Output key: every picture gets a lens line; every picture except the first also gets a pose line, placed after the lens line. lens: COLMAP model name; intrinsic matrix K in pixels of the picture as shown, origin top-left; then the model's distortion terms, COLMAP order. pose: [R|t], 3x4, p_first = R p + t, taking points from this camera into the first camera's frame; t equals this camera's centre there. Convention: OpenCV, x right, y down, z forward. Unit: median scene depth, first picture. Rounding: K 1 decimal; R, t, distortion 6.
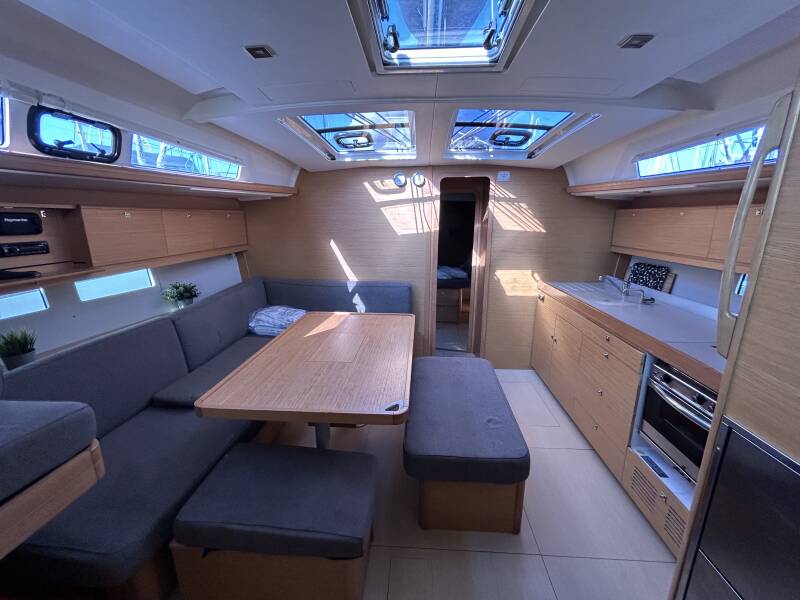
lens RADIAL K [[324.8, 0, 399.9], [0, 324.8, 298.0], [0, 0, 1]] dist [-0.007029, -0.000240]
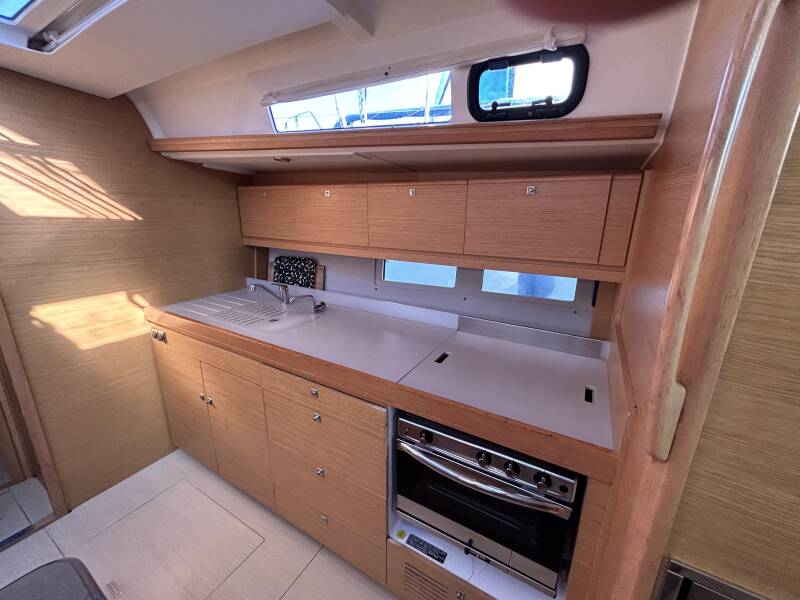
lens RADIAL K [[324.8, 0, 399.0], [0, 324.8, 299.7], [0, 0, 1]] dist [-0.007029, -0.000240]
pose [[0.445277, -0.226915, 0.866163, 0.164593], [0.191458, 0.969111, 0.155460, -0.079846], [-0.874684, 0.096611, 0.474967, 0.404767]]
